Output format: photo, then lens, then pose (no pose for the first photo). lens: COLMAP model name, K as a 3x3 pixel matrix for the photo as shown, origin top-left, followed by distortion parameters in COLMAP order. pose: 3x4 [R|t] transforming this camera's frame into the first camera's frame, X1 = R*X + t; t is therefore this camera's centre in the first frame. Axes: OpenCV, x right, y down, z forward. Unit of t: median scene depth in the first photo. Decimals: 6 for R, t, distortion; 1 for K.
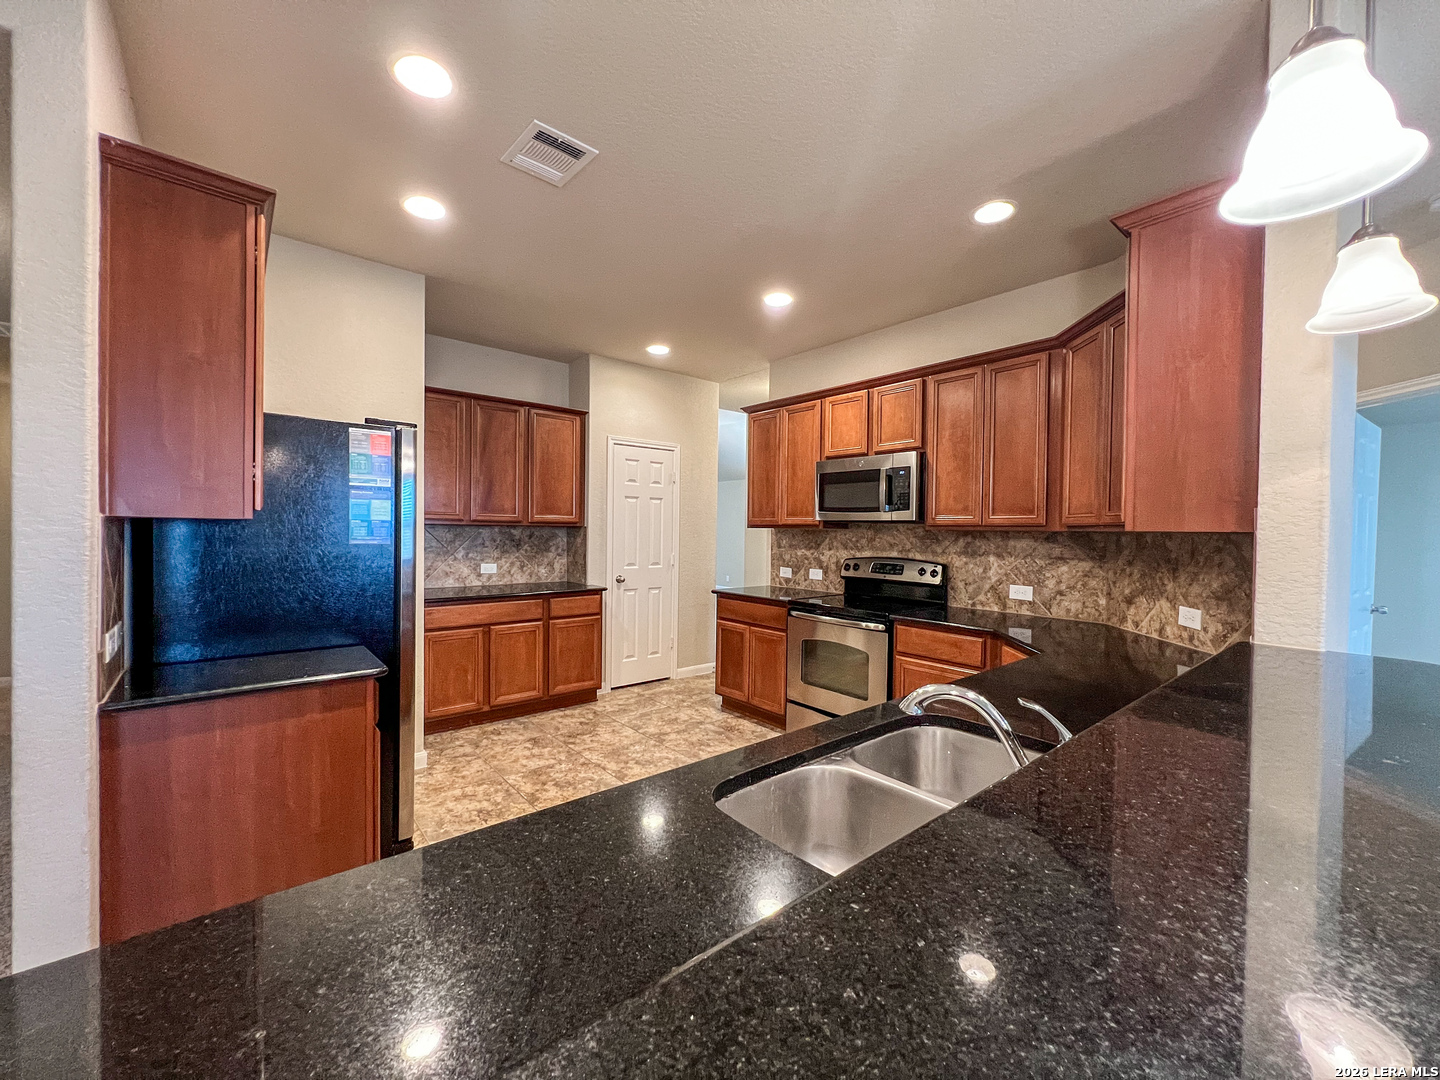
lens RADIAL K [[576.4, 0, 715.2], [0, 576.4, 540.5], [0, 0, 1]] dist [-0.000192, 0.000294]
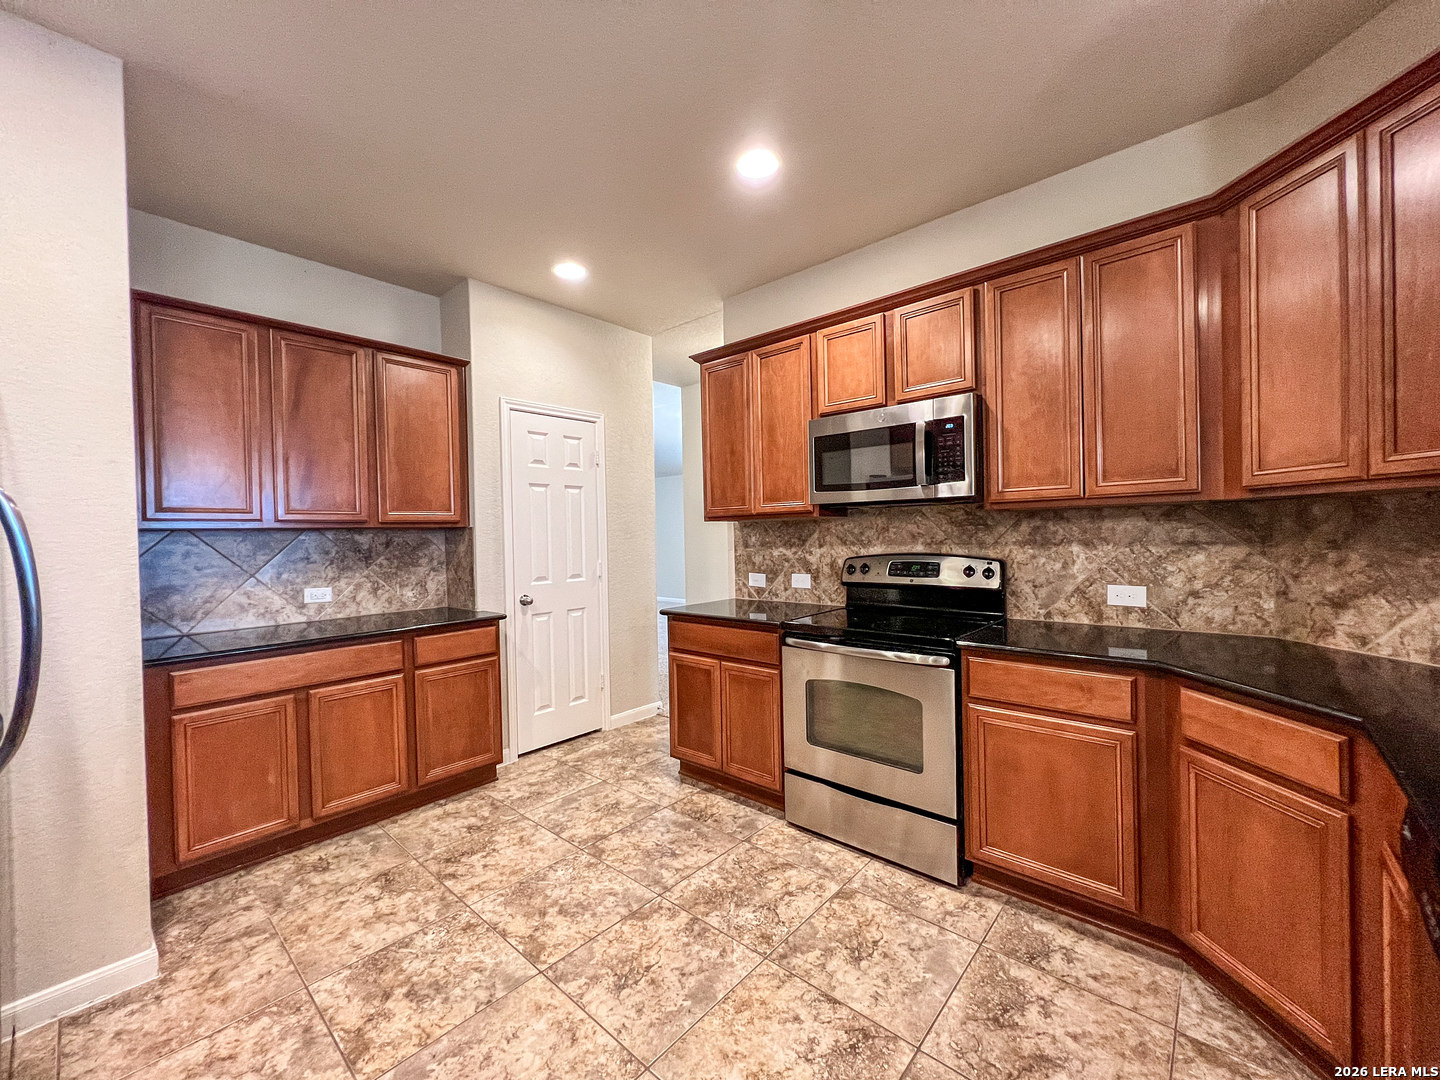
lens RADIAL K [[576.4, 0, 715.2], [0, 576.4, 540.5], [0, 0, 1]] dist [-0.000192, 0.000294]
pose [[0.988713, -0.036394, 0.145335, -0.043218], [0.037749, 0.999266, -0.006573, 0.008737], [-0.144989, 0.011985, 0.989361, 0.323150]]
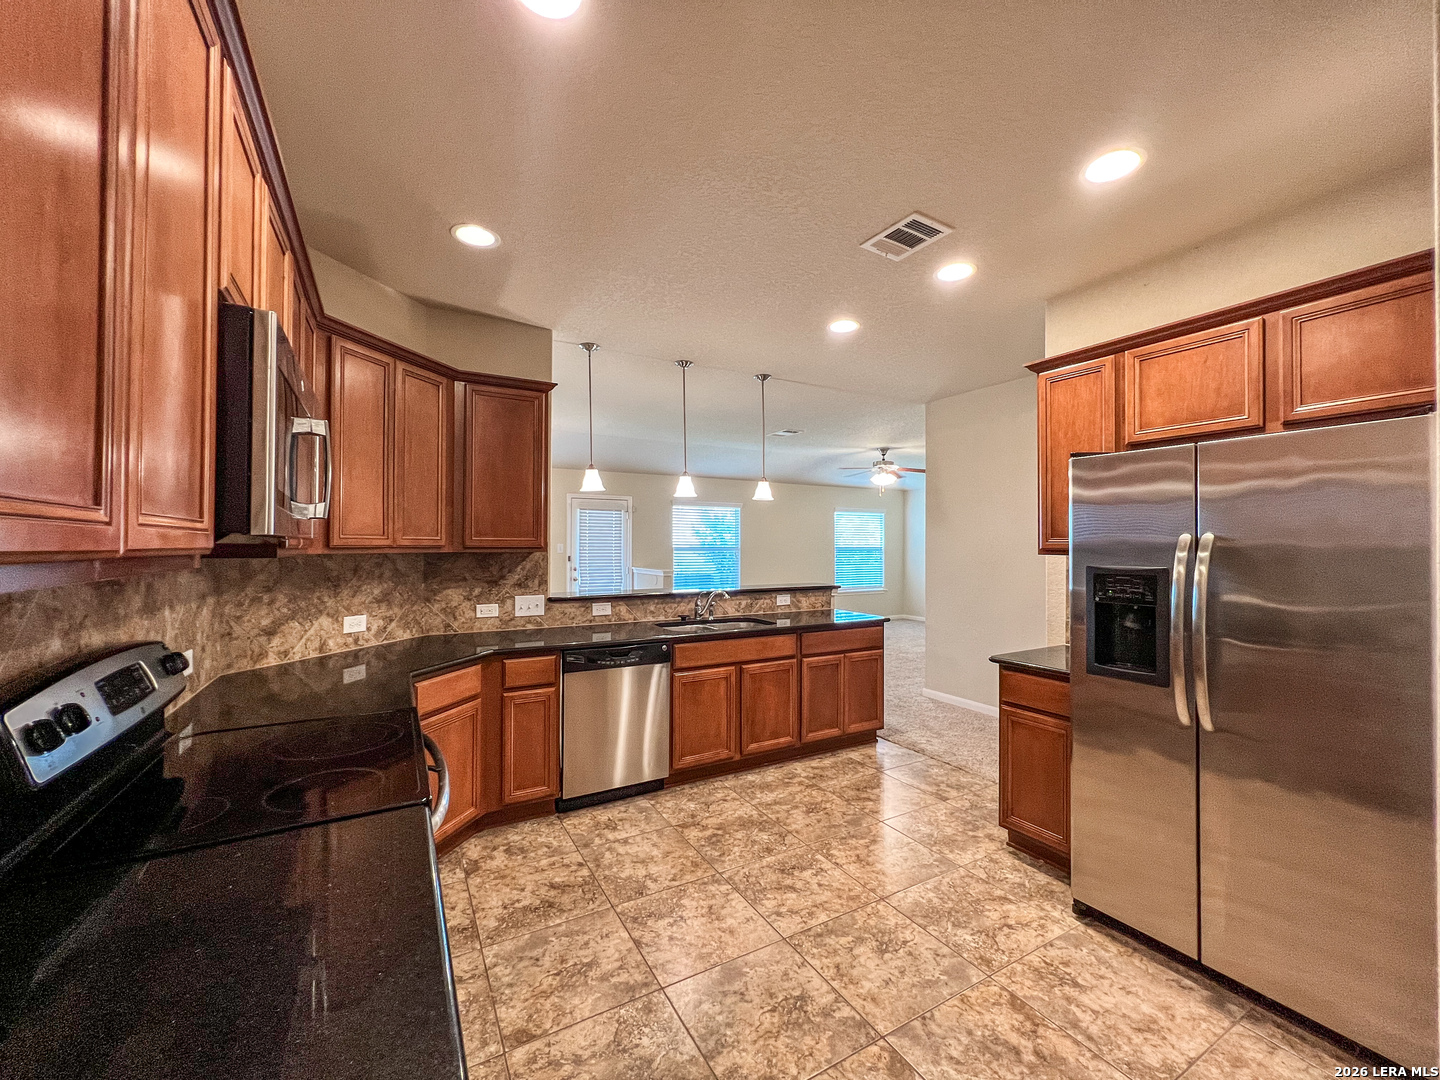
lens RADIAL K [[576.4, 0, 715.2], [0, 576.4, 540.5], [0, 0, 1]] dist [-0.000192, 0.000294]
pose [[-0.983297, -0.015704, 0.181328, -0.072693], [-0.013410, 0.999814, 0.013869, -0.038897], [-0.181512, 0.011206, -0.983325, 1.214053]]
